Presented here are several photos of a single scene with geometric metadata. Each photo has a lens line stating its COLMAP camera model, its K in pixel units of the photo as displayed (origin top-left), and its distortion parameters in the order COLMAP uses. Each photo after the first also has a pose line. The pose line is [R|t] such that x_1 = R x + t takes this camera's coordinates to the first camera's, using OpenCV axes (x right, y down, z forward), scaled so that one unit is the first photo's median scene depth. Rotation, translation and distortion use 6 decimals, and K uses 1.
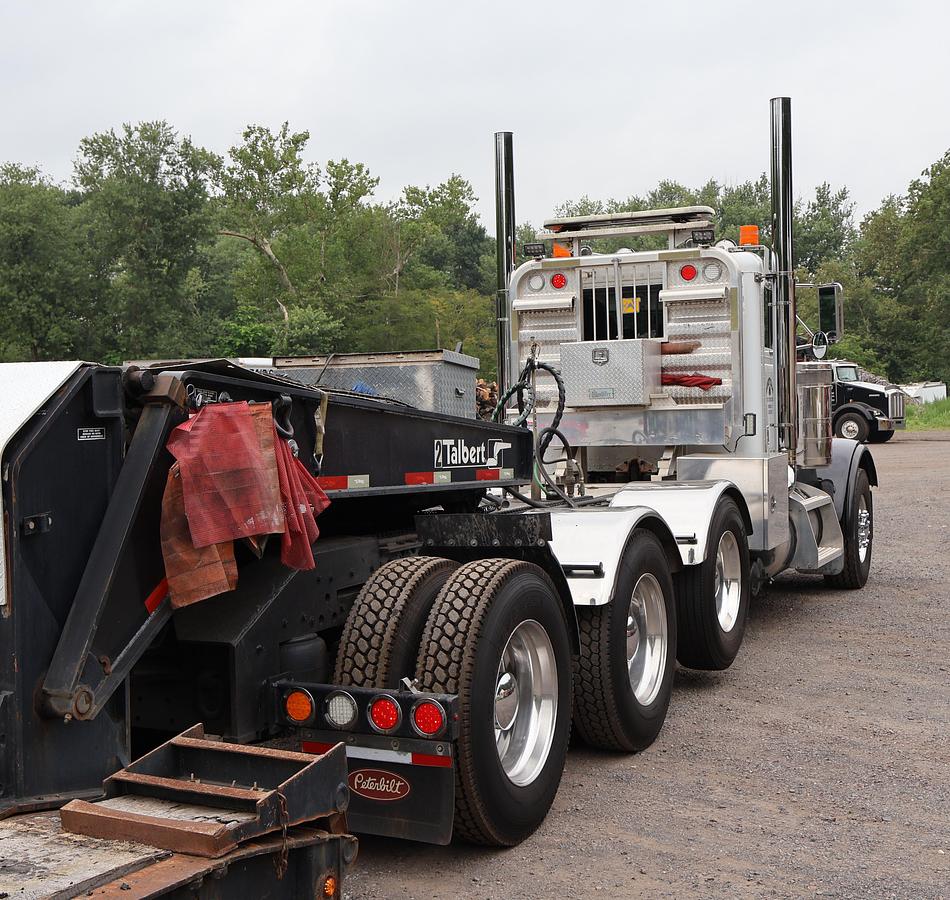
lens RADIAL K [[1417.6, 0, 426.0], [0, 1417.6, 452.0], [0, 0, 1]] dist [0.005607, -0.001320]
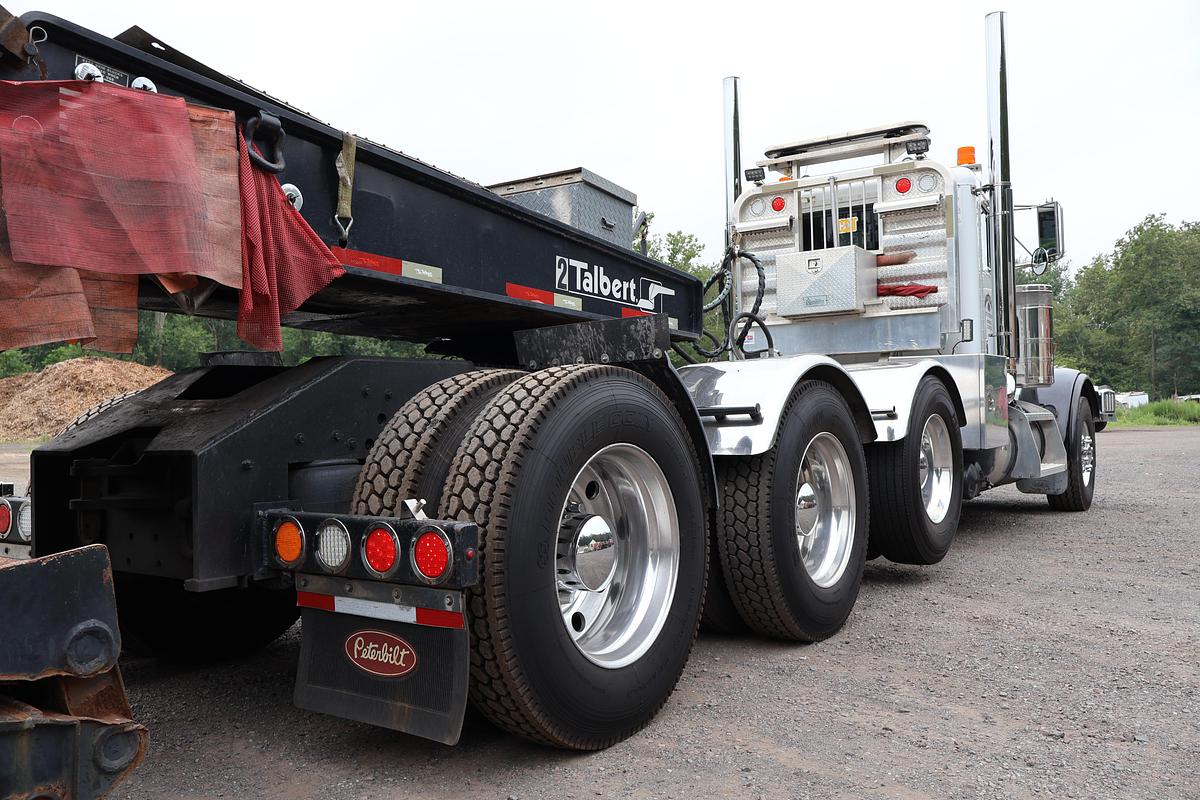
lens RADIAL K [[1005.2, 0, 600.0], [0, 1005.2, 400.0], [0, 0, 1]] dist [-0.001911, 0.002551]
pose [[0.989355, 0.001632, -0.145512, 0.074939], [-0.009207, 0.998636, -0.051401, 0.067855], [0.145230, 0.052194, 0.988020, 0.261846]]
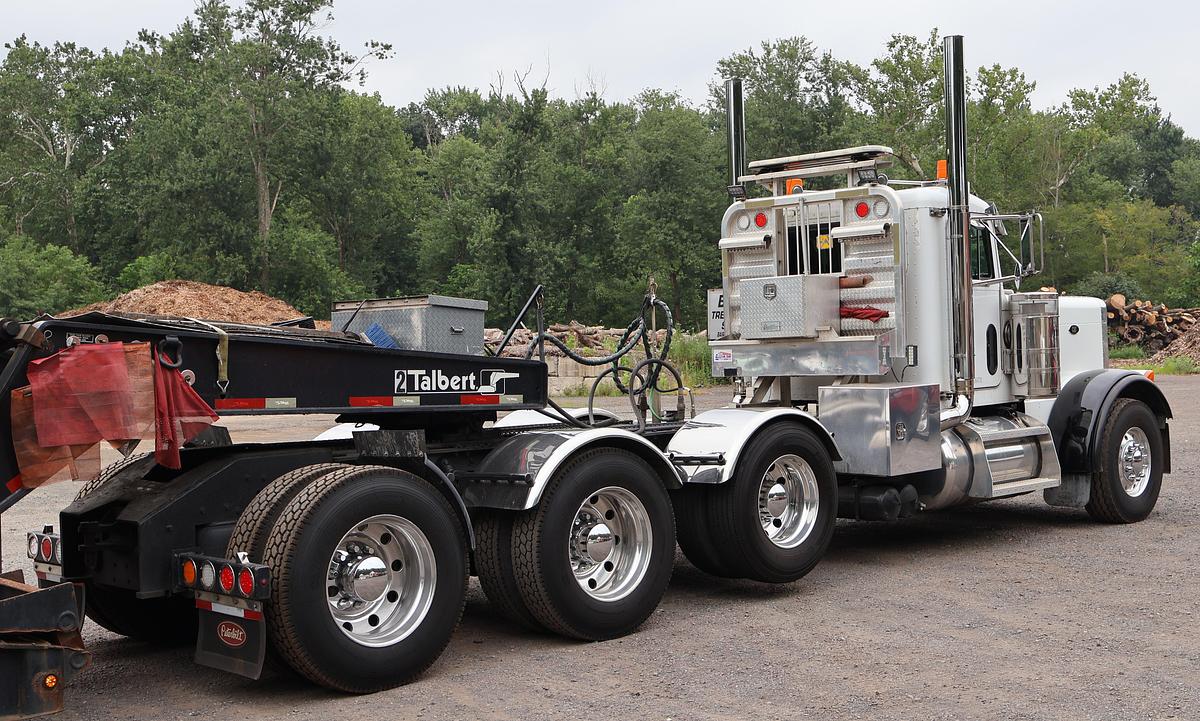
lens RADIAL K [[1536.4, 0, 665.8], [0, 1536.4, 374.3], [0, 0, 1]] dist [0.020055, -0.030081]
pose [[0.950779, 0.002204, -0.309862, 0.400875], [-0.003860, 0.999981, -0.004732, 0.000151], [0.309845, 0.005695, 0.950770, -0.116616]]
